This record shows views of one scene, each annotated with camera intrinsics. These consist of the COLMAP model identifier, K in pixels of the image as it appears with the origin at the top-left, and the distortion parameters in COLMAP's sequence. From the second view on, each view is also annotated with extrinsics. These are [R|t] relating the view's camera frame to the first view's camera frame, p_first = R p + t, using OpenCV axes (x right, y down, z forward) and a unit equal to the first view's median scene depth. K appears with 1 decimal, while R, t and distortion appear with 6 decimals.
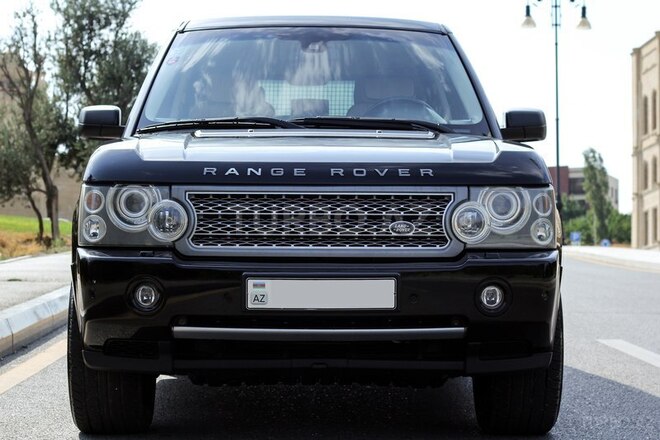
lens RADIAL K [[1573.5, 0, 330.0], [0, 1573.5, 220.0], [0, 0, 1]] dist [-0.066253, 0.505931]
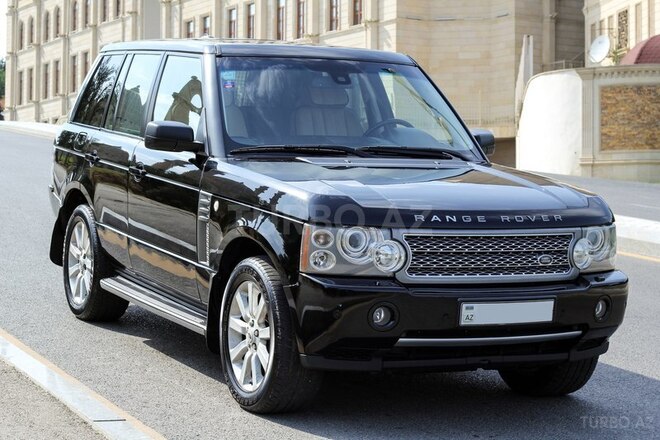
lens RADIAL K [[1573.5, 0, 330.0], [0, 1573.5, 220.0], [0, 0, 1]] dist [-0.066253, 0.505931]
pose [[0.908840, -0.004204, 0.417124, -0.687553], [-0.036799, 0.995243, 0.090209, -0.144293], [-0.415519, -0.097336, 0.904361, -0.146959]]
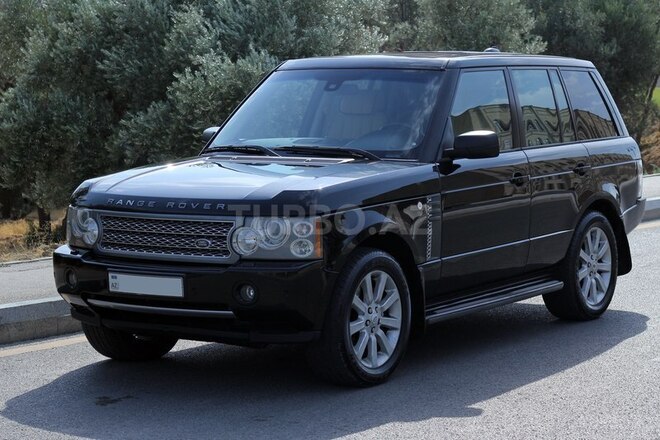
lens RADIAL K [[1573.5, 0, 330.0], [0, 1573.5, 220.0], [0, 0, 1]] dist [-0.066253, 0.505931]
pose [[0.820157, 0.039511, -0.570772, 1.007206], [0.009838, 0.996491, 0.083117, -0.141564], [0.572054, -0.073784, 0.816891, -0.165001]]
